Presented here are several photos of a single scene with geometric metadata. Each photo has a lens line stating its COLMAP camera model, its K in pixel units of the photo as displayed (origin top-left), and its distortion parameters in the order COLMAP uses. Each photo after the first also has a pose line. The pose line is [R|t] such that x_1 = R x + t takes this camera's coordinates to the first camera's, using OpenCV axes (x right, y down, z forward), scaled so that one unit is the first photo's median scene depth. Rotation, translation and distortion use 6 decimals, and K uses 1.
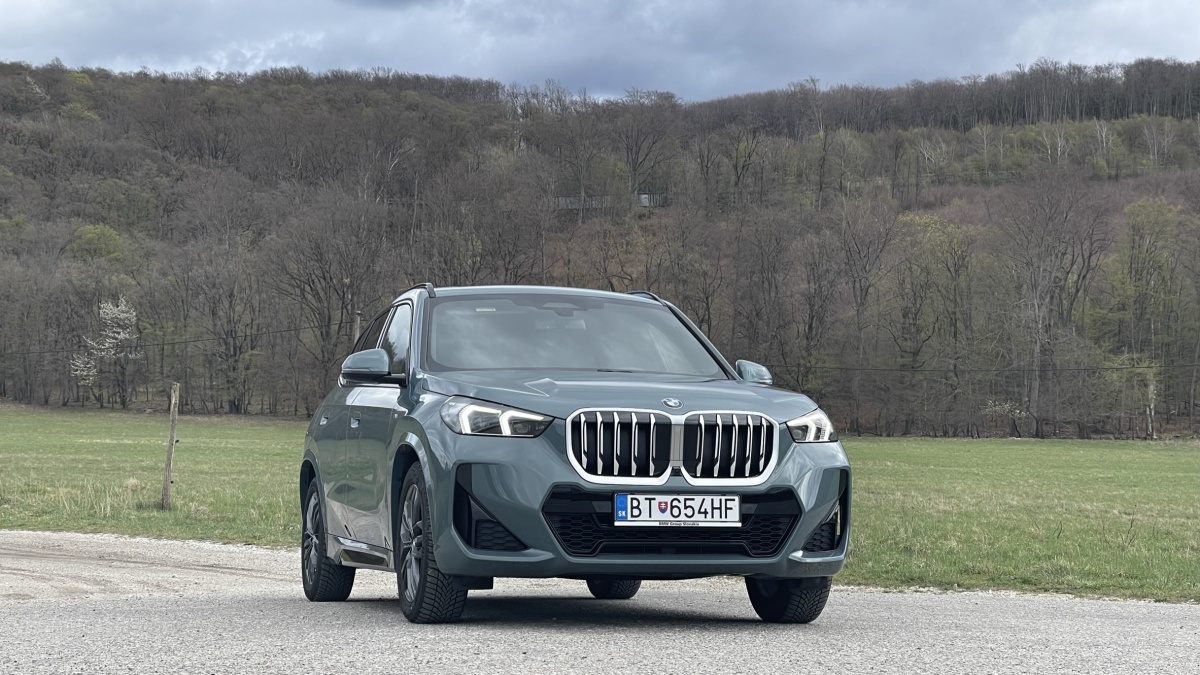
lens RADIAL K [[2145.7, 0, 599.2], [0, 2145.7, 337.2], [0, 0, 1]] dist [-0.173760, 0.000000]
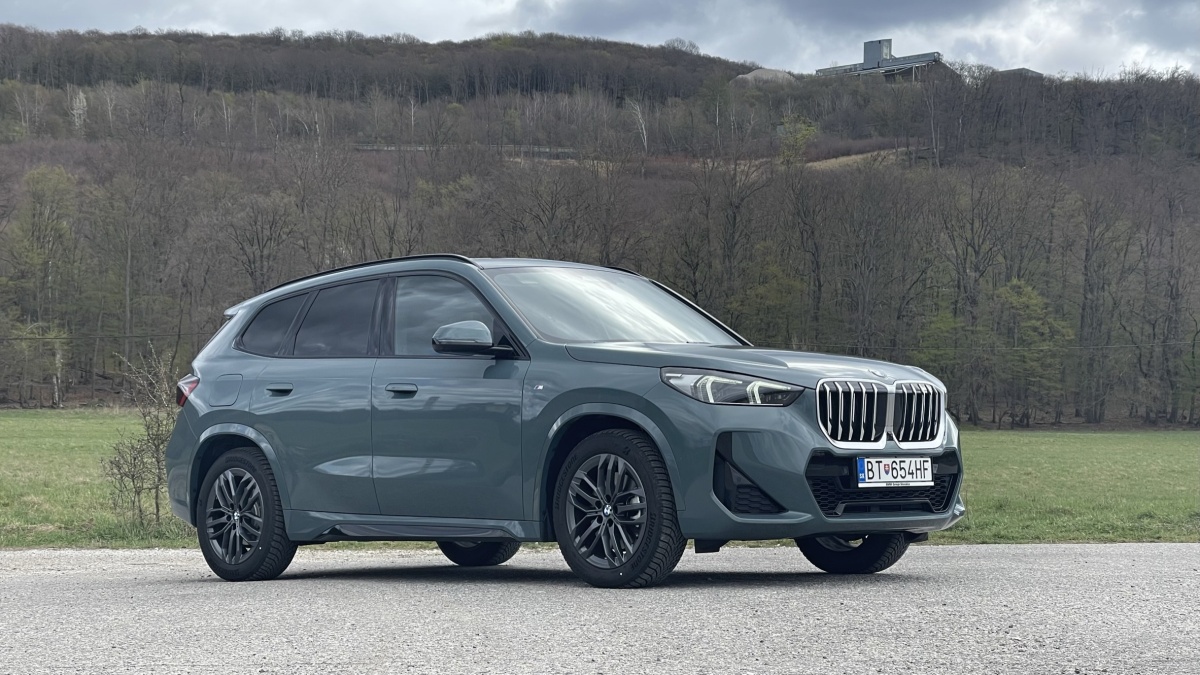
lens RADIAL K [[2145.7, 0, 600.0], [0, 2145.7, 338.0], [0, 0, 1]] dist [-0.173760, 0.000000]
pose [[0.879899, 0.008445, 0.475086, -0.612338], [-0.015680, 0.999814, 0.011268, 0.002620], [-0.474903, -0.017364, 0.879867, 0.113379]]
